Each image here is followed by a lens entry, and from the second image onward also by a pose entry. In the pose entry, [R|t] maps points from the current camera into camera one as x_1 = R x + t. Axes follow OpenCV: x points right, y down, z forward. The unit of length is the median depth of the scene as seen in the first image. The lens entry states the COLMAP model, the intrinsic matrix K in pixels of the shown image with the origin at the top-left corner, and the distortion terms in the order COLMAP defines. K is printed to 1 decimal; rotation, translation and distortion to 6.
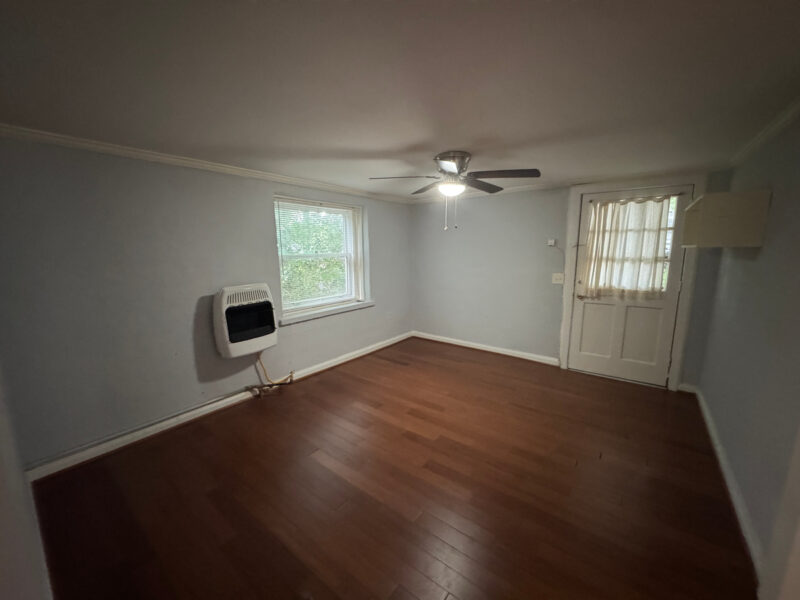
lens RADIAL K [[321.6, 0, 397.1], [0, 321.6, 301.4], [0, 0, 1]] dist [-0.001452, -0.000144]
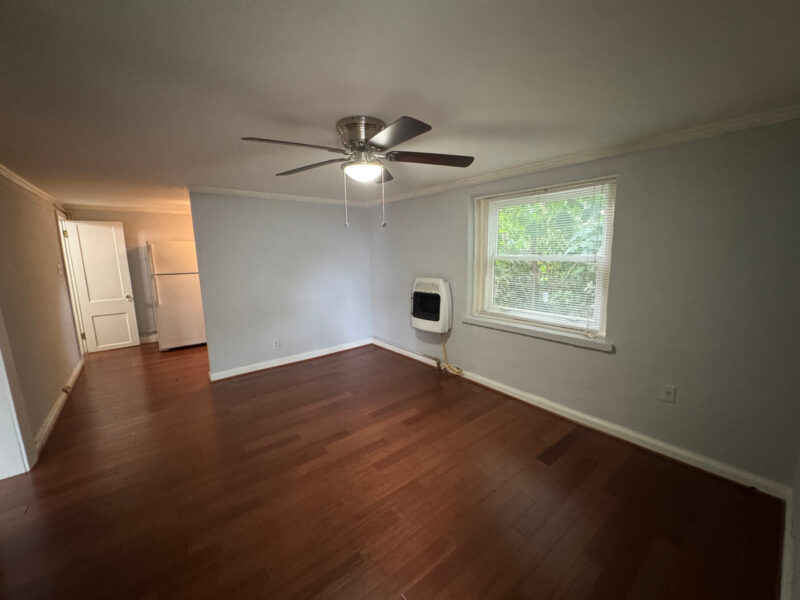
lens RADIAL K [[321.6, 0, 397.1], [0, 321.6, 301.4], [0, 0, 1]] dist [-0.001452, -0.000144]
pose [[-0.237787, 0.172684, -0.955844, 0.765699], [-0.137988, 0.968083, 0.209223, -0.200847], [0.961466, 0.181646, -0.206369, 1.093418]]
